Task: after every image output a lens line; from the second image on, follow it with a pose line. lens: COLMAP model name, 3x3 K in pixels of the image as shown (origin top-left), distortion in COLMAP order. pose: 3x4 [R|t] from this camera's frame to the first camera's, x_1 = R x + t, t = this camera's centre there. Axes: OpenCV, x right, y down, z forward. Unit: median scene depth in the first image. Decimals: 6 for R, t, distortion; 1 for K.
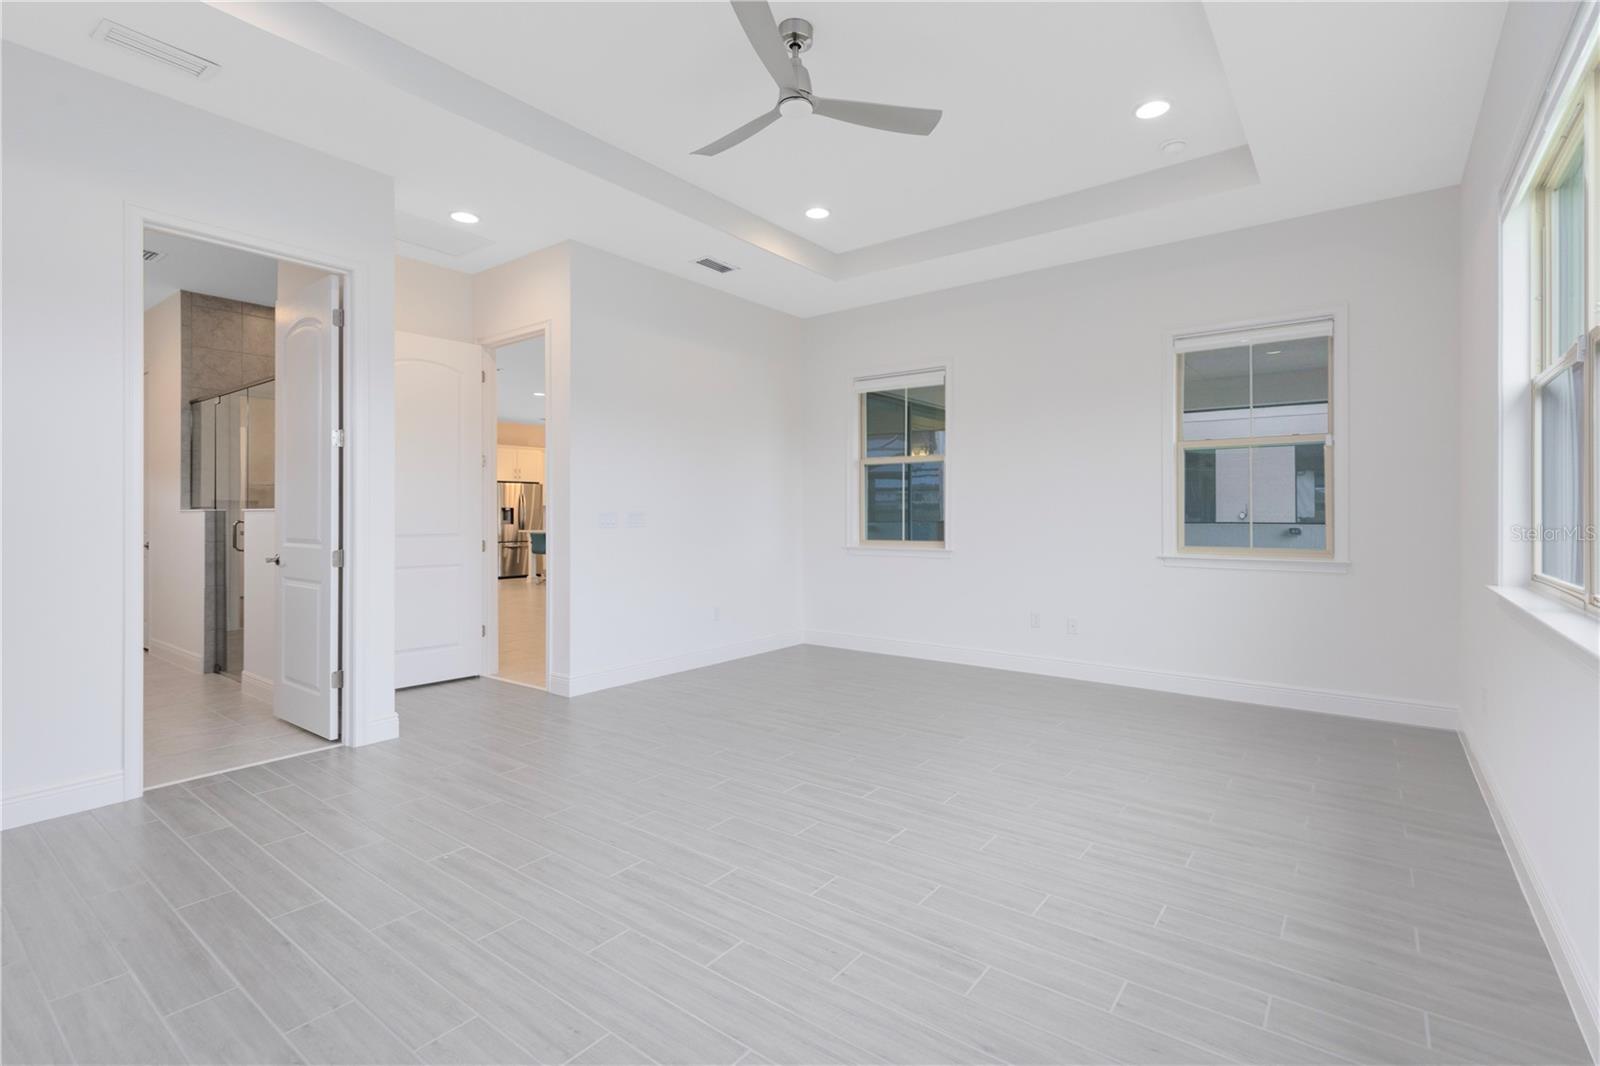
lens RADIAL K [[737.9, 0, 804.3], [0, 737.9, 518.4], [0, 0, 1]] dist [0.004951, 0.000529]
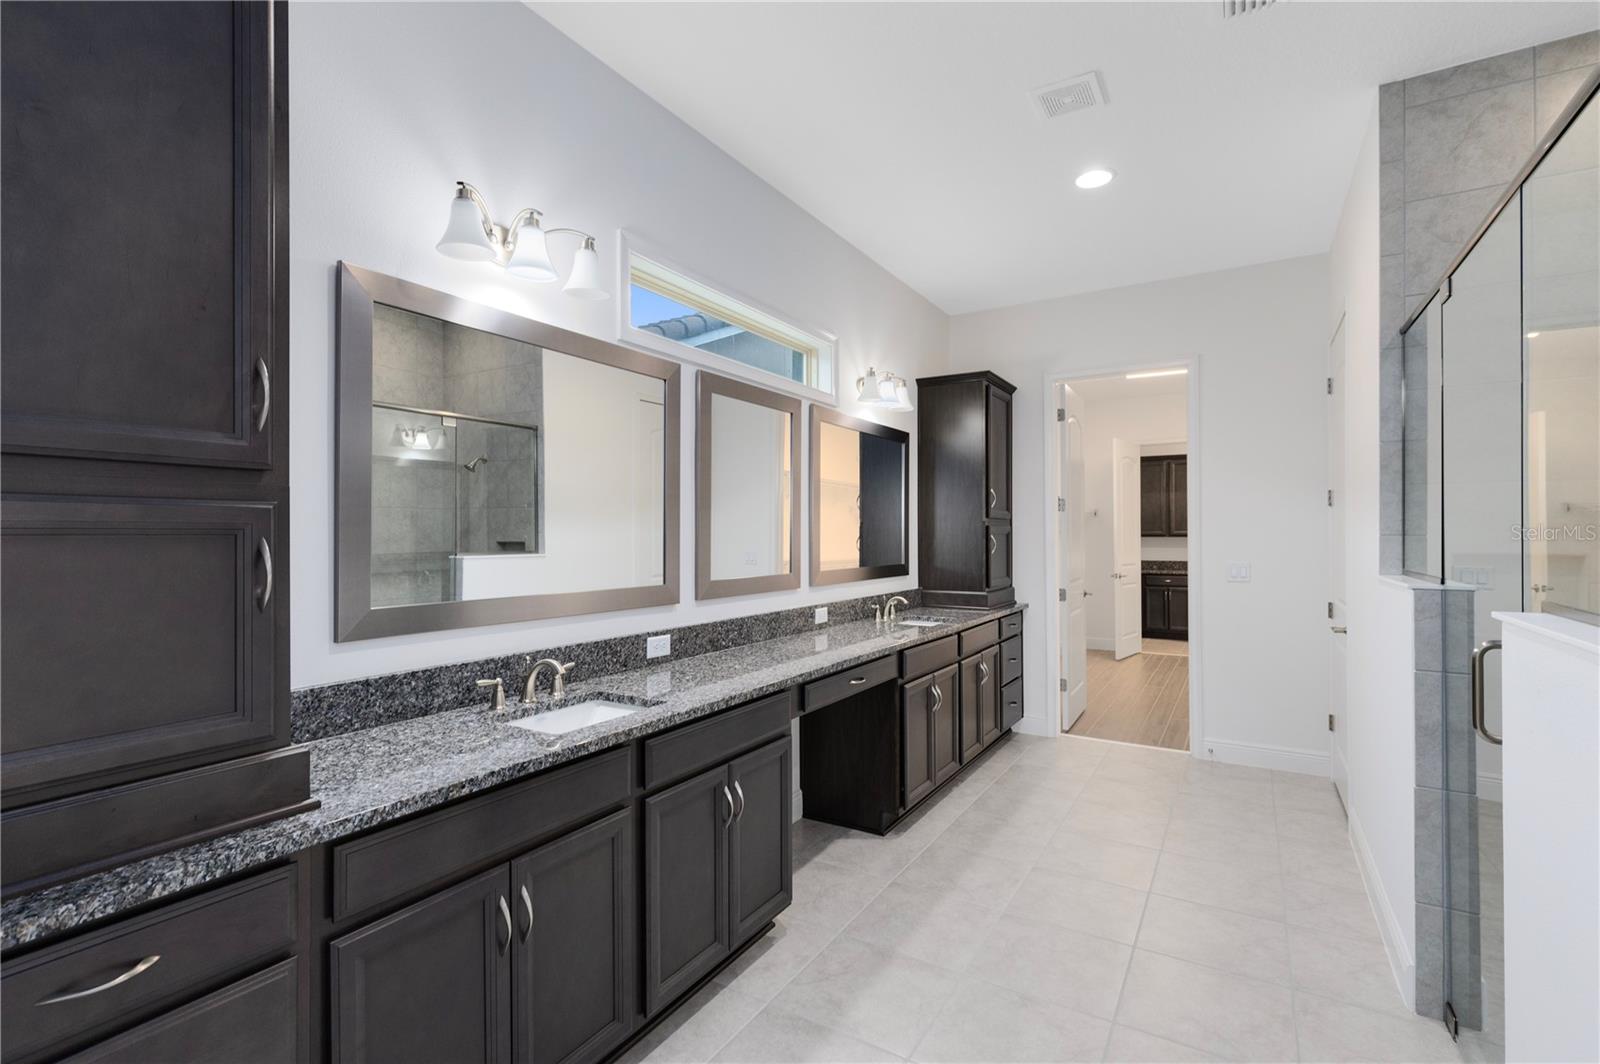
lens RADIAL K [[737.9, 0, 792.2], [0, 737.9, 525.4], [0, 0, 1]] dist [0.004951, 0.000529]
pose [[0.100427, -0.010701, -0.994887, -0.451193], [-0.006275, 0.999915, -0.011388, -0.035948], [0.994925, 0.007386, 0.100352, 0.629042]]
